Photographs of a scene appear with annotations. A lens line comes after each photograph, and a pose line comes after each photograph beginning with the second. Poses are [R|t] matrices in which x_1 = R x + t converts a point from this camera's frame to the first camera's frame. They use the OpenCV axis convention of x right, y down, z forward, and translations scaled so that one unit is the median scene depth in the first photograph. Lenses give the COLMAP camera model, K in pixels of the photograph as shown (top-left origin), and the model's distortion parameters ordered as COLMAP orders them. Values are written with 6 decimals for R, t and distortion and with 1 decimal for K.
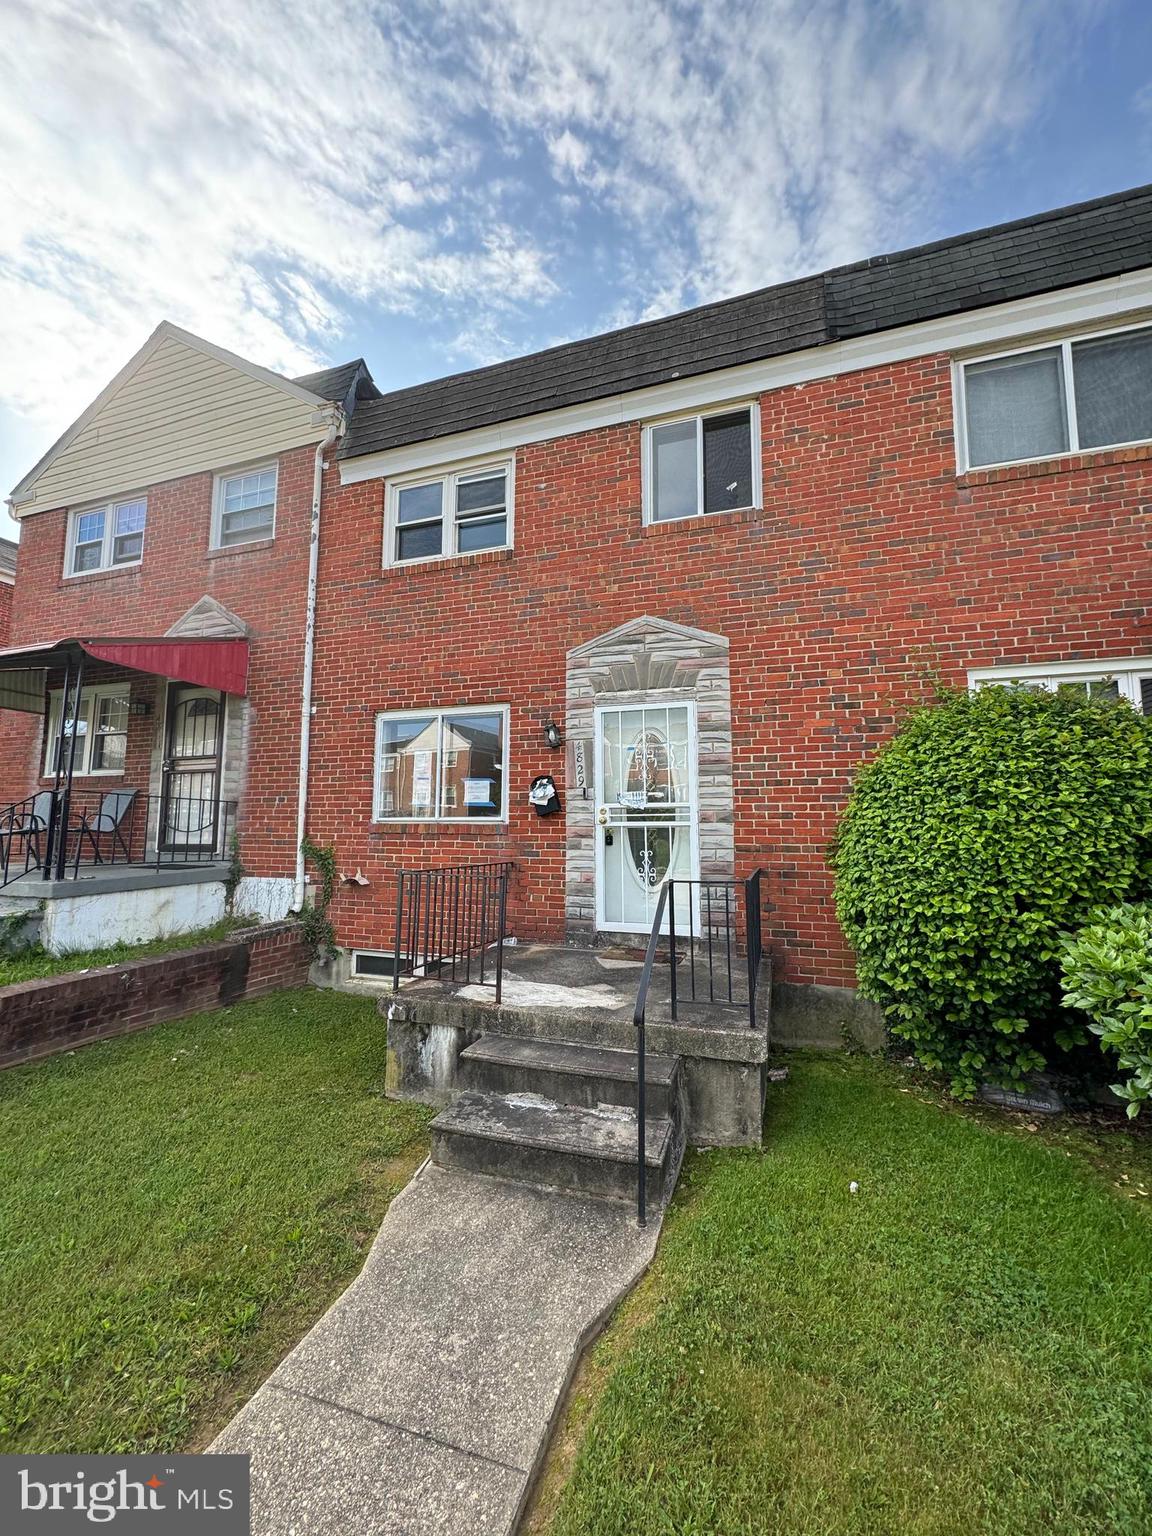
lens RADIAL K [[613.6, 0, 575.0], [0, 613.6, 772.6], [0, 0, 1]] dist [-0.001514, 0.000499]
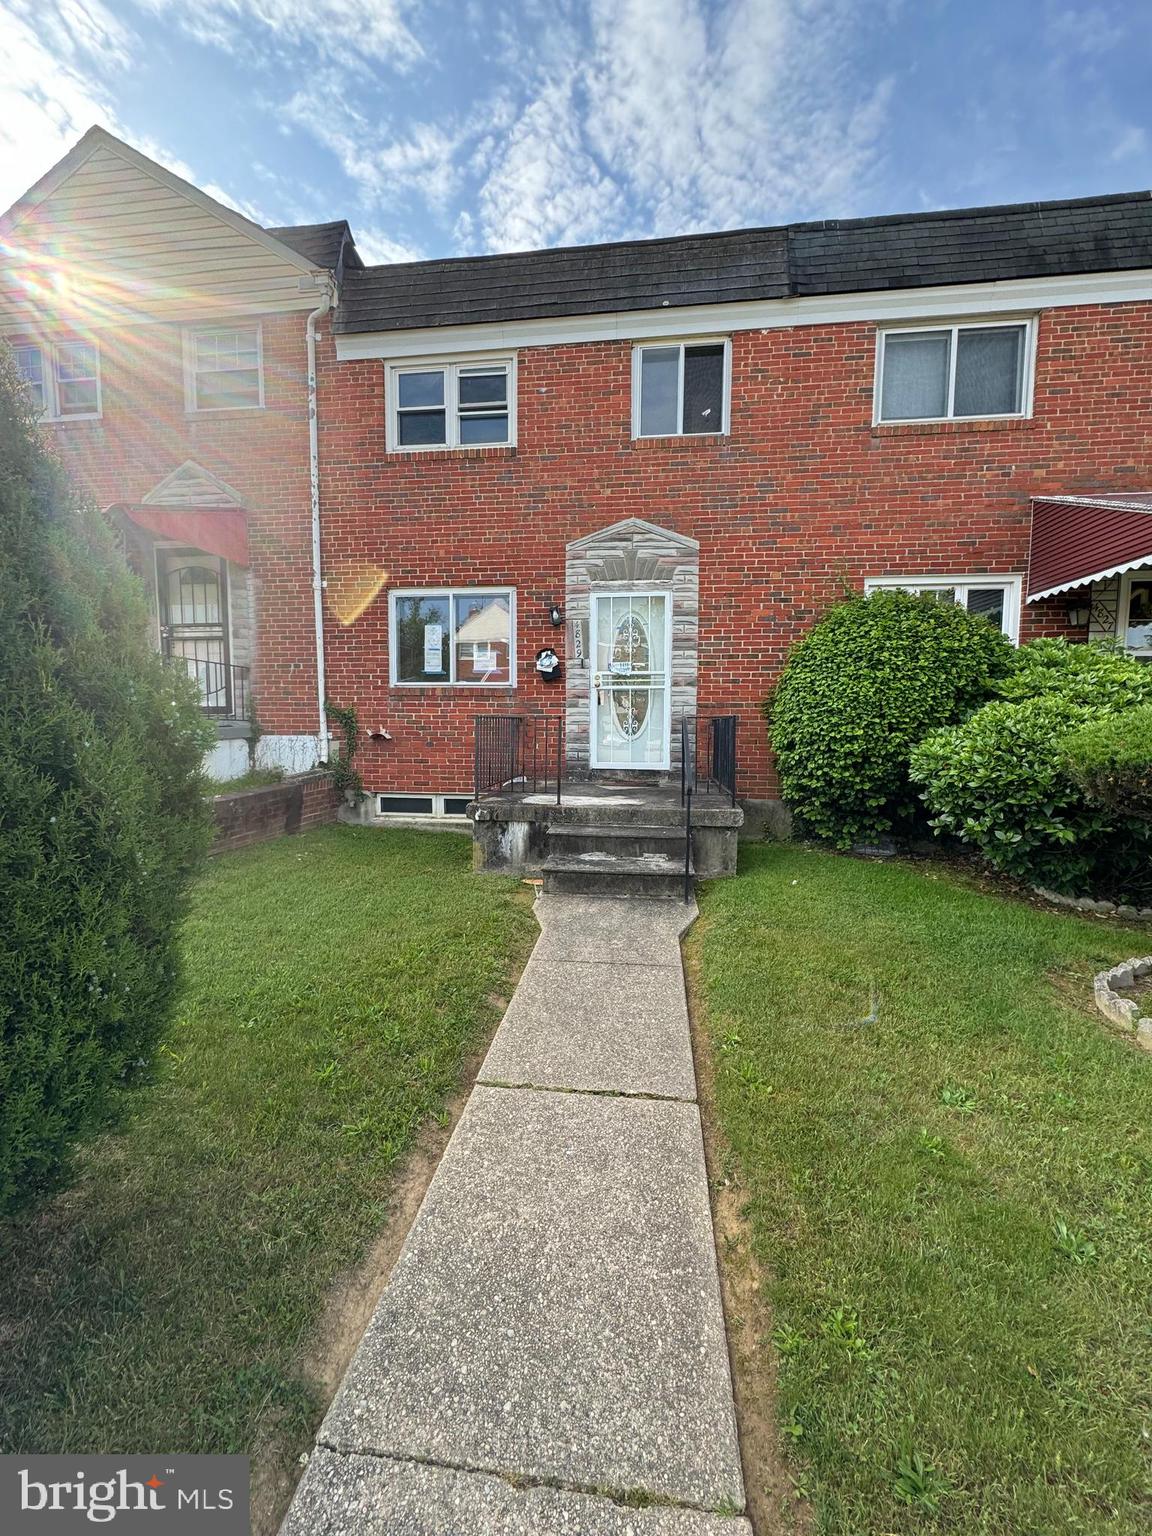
lens RADIAL K [[613.6, 0, 579.5], [0, 613.6, 768.3], [0, 0, 1]] dist [-0.001514, 0.000499]
pose [[0.979879, -0.015727, 0.198971, -0.268279], [-0.020333, 0.983839, 0.177900, 0.024886], [-0.198553, -0.178366, 0.963723, -0.283206]]
